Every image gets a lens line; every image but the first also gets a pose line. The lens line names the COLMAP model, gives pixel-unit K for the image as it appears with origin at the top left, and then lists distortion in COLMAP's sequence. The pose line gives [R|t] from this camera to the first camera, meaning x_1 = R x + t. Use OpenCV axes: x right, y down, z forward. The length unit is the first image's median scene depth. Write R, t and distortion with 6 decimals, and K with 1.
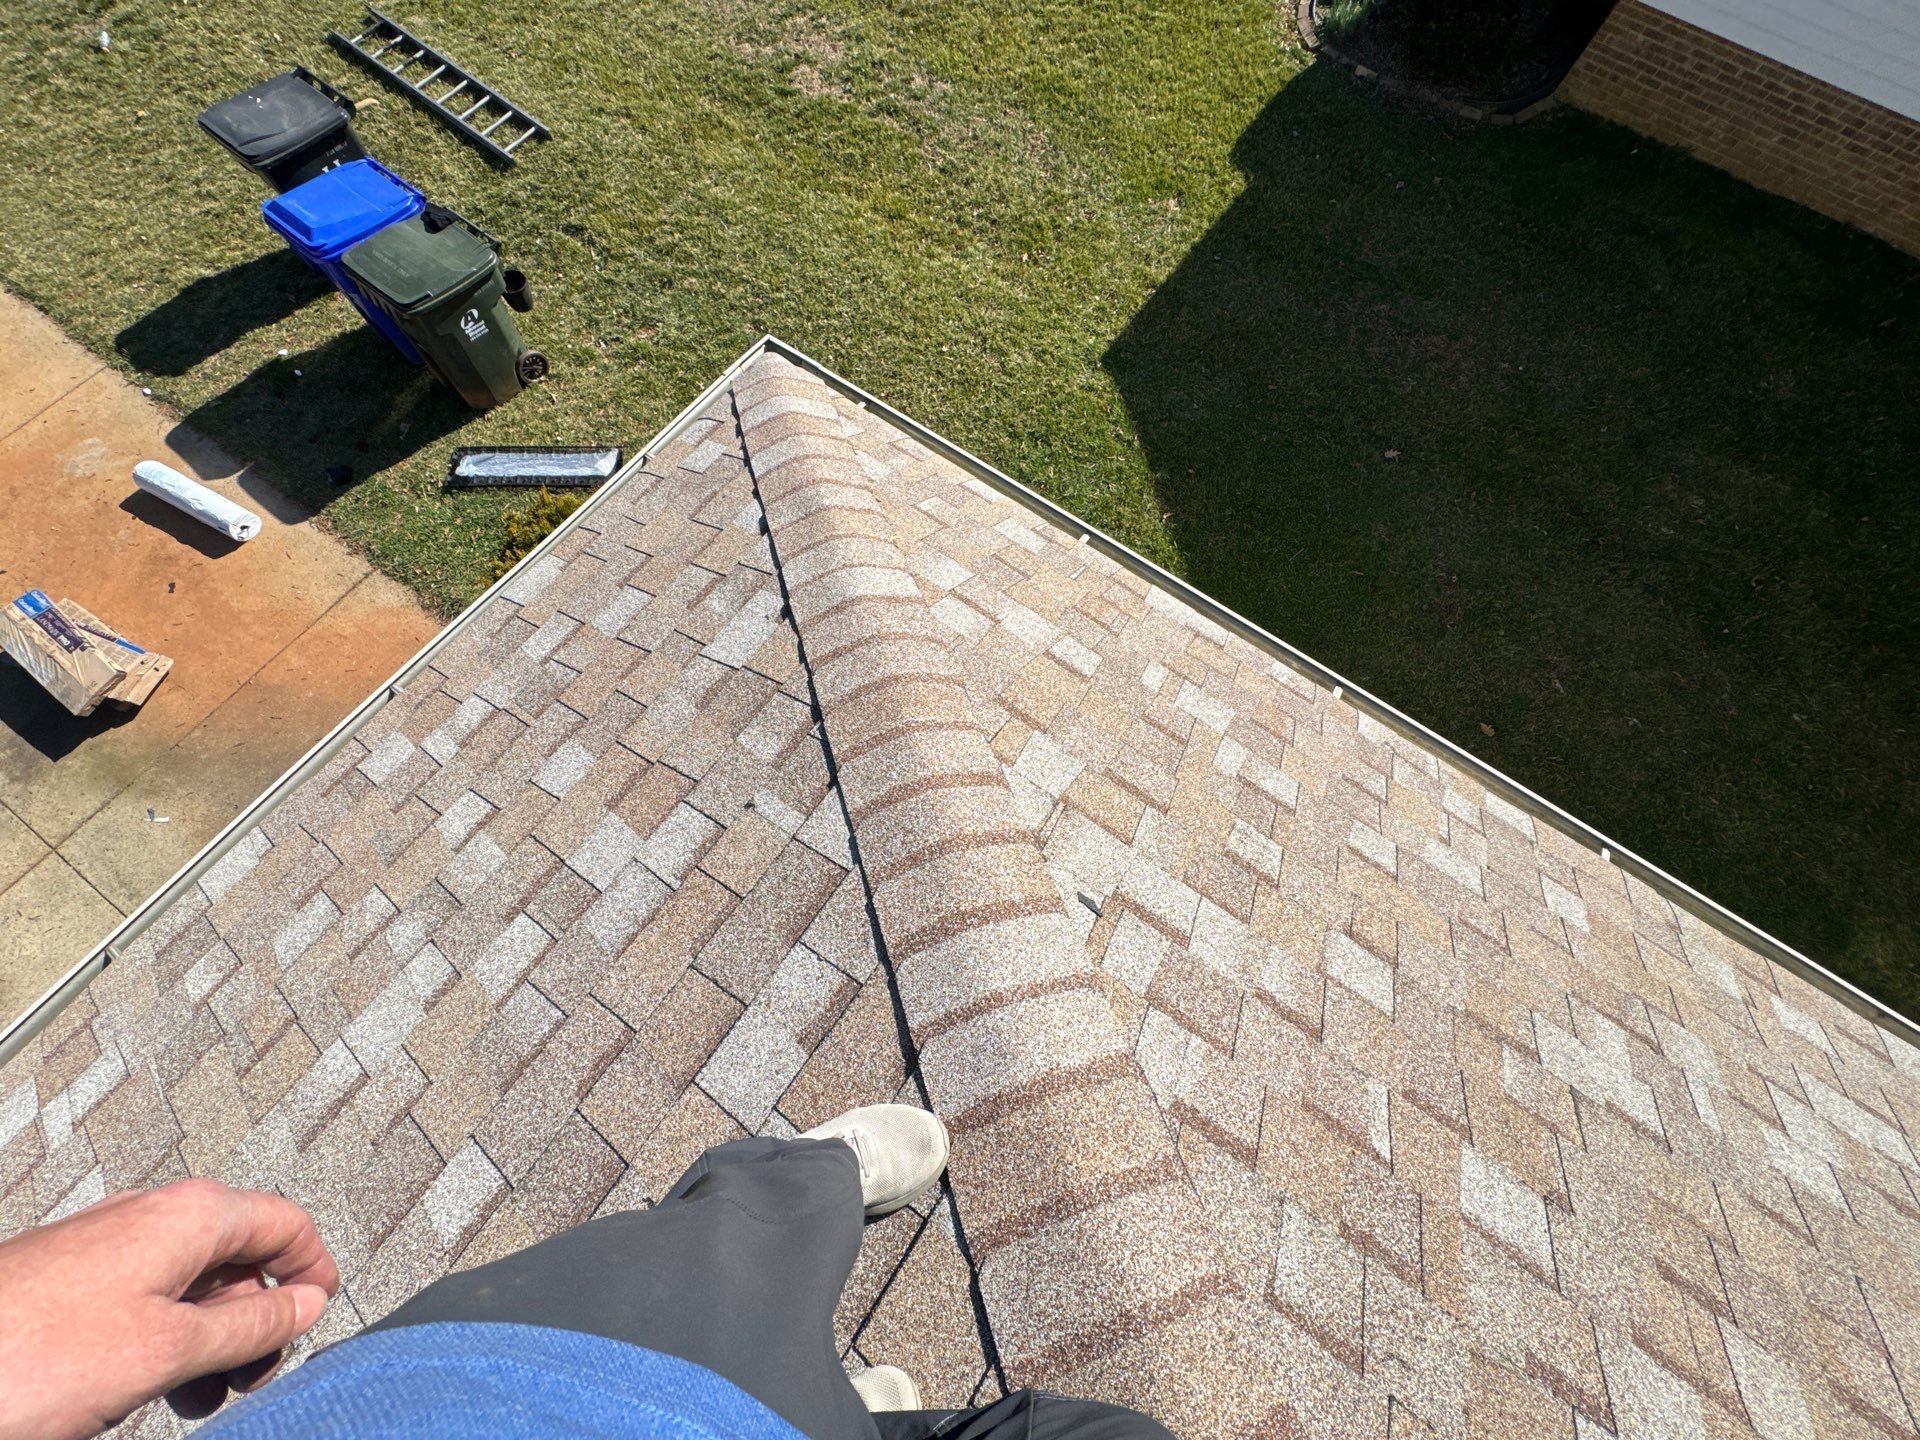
lens RADIAL K [[764.3, 0, 960.0], [0, 764.3, 720.0], [0, 0, 1]] dist [0.000212, 0.000298]
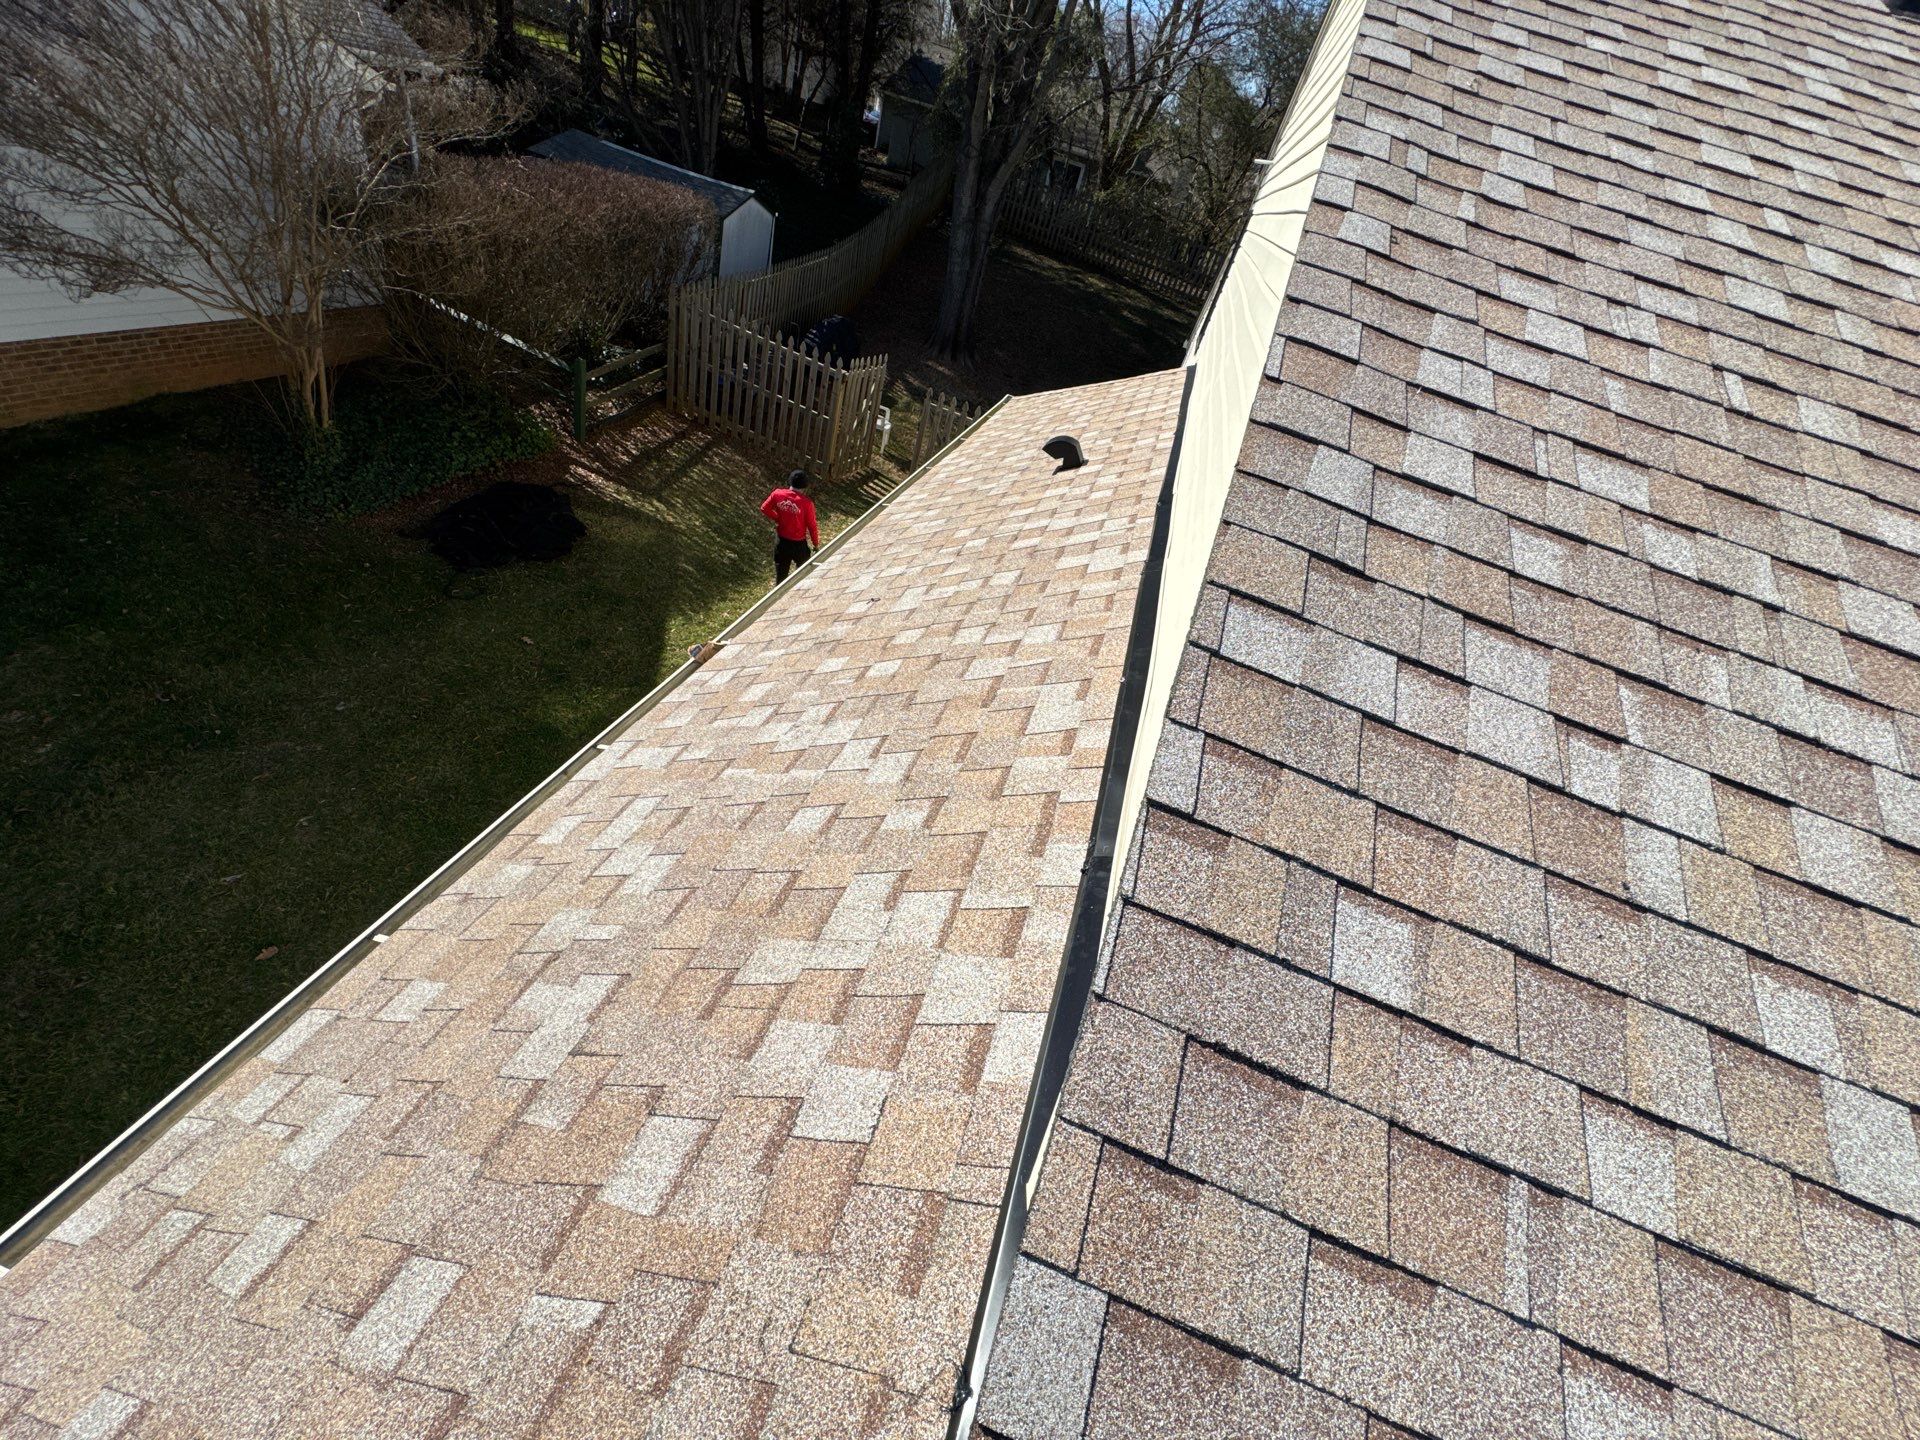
lens RADIAL K [[764.3, 0, 960.0], [0, 764.3, 720.0], [0, 0, 1]] dist [0.000212, 0.000298]
pose [[-0.285342, -0.690519, 0.664653, 0.190947], [0.769940, 0.247834, 0.588022, 0.116298], [-0.570764, 0.679530, 0.460941, -0.090384]]
